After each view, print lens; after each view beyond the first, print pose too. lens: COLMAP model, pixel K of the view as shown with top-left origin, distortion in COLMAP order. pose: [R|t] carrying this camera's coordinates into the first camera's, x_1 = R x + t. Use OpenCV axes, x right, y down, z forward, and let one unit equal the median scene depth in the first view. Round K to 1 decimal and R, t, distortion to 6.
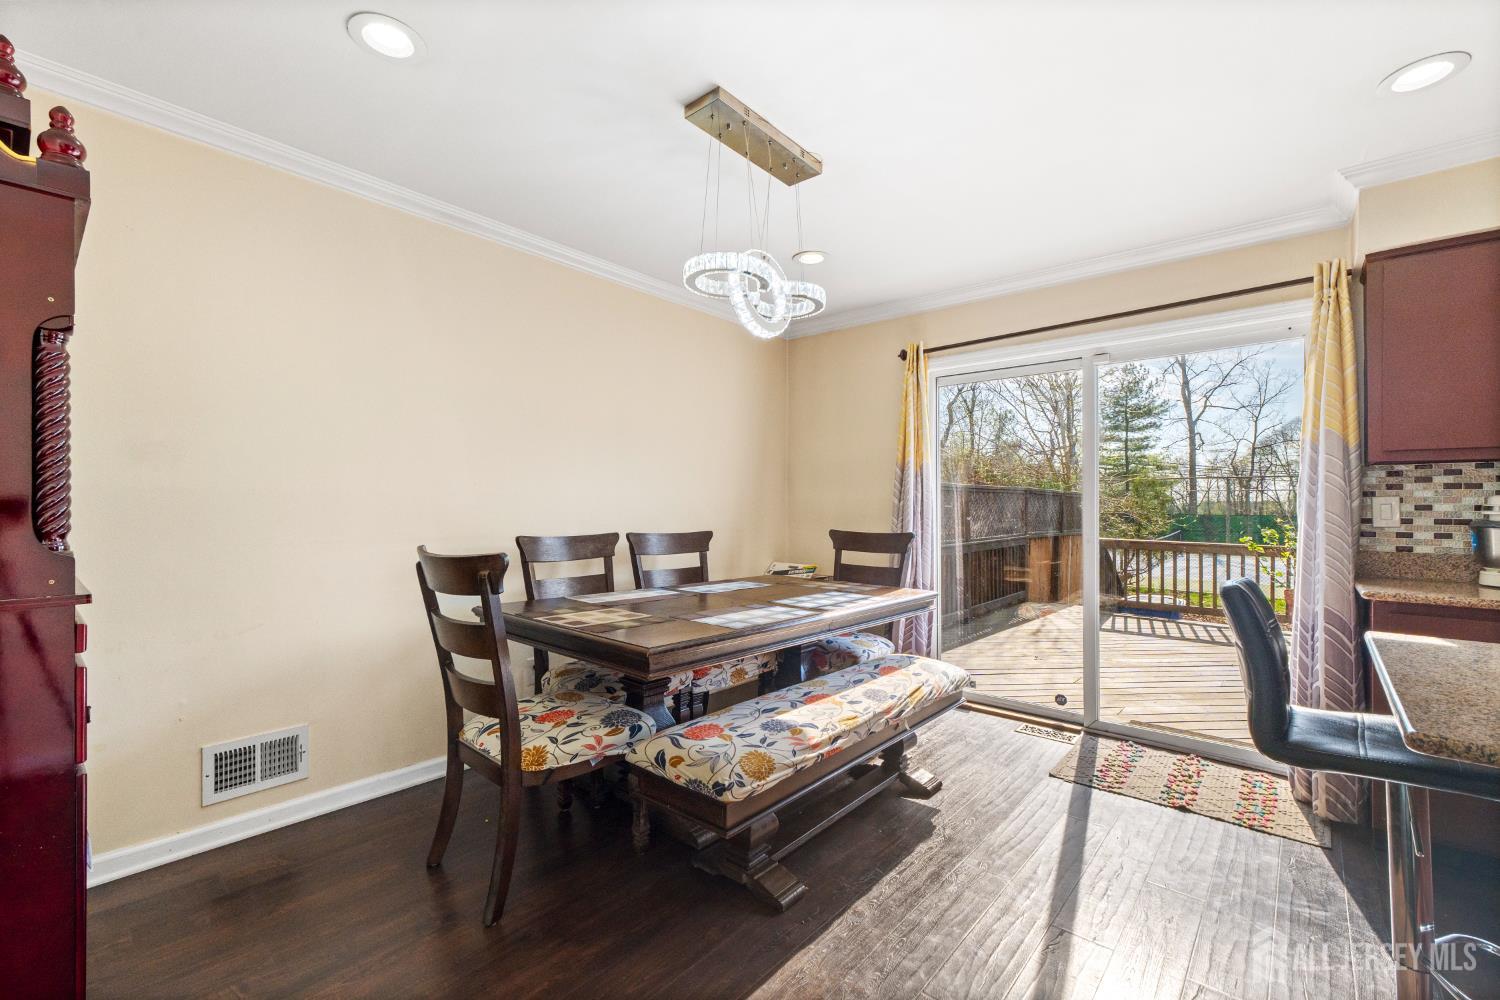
lens RADIAL K [[637.9, 0, 740.5], [0, 637.9, 500.1], [0, 0, 1]] dist [0.006602, 0.000099]
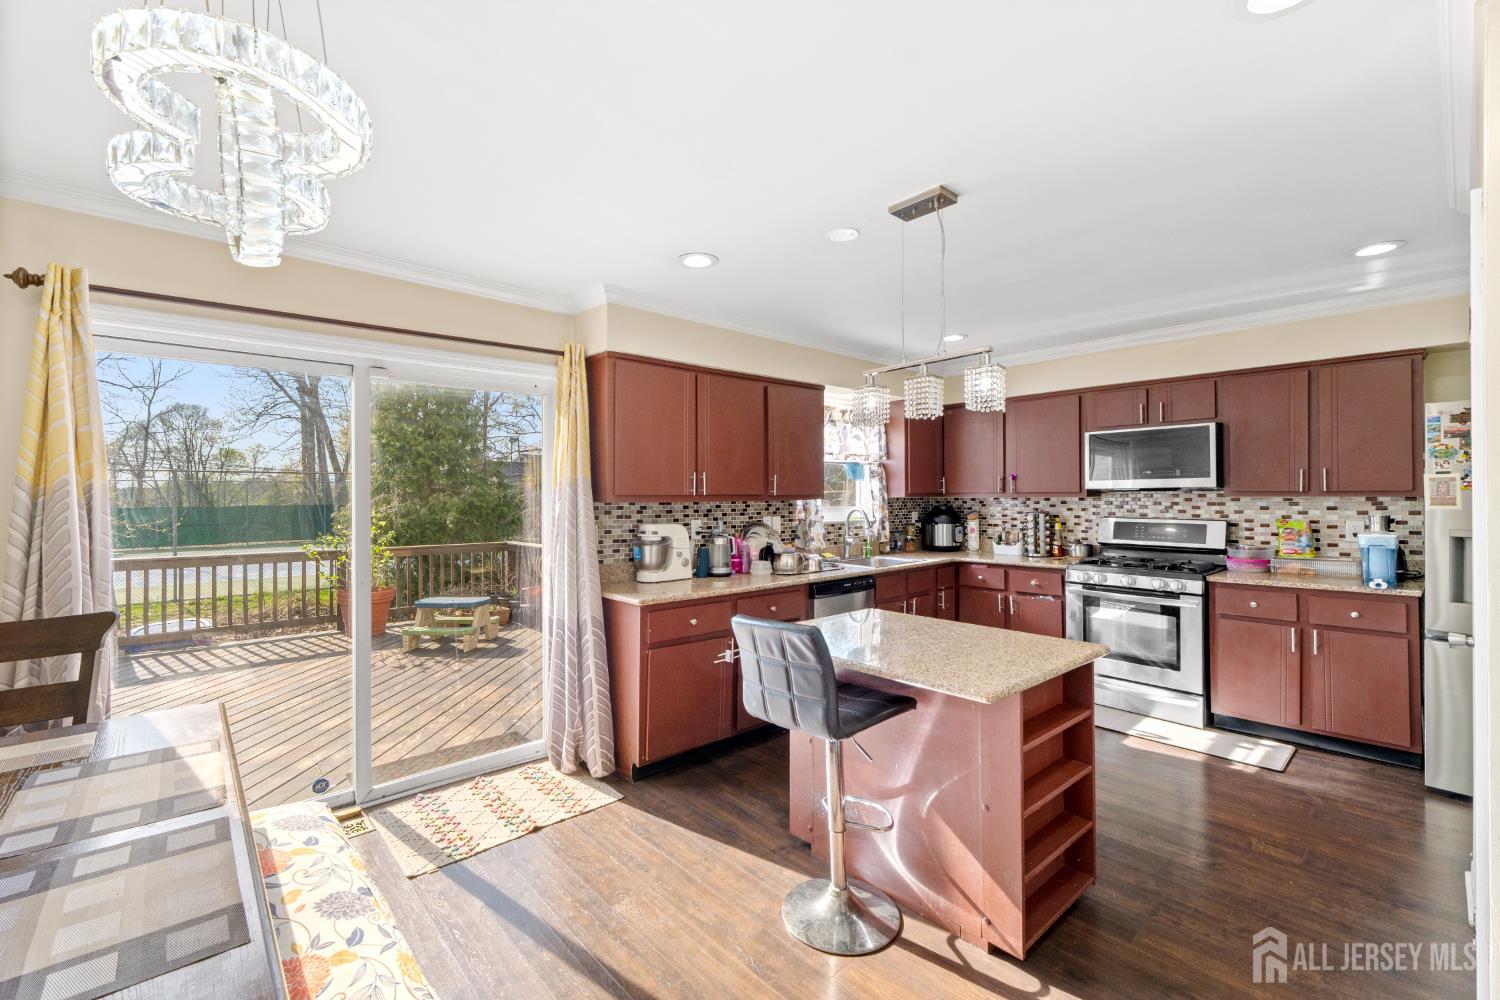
lens RADIAL K [[637.9, 0, 755.6], [0, 637.9, 490.9], [0, 0, 1]] dist [0.006602, 0.000099]
pose [[0.115434, 0.001928, 0.993313, -0.311202], [-0.007137, 0.999974, -0.001112, -0.079244], [-0.993289, -0.006961, 0.115445, 0.494234]]
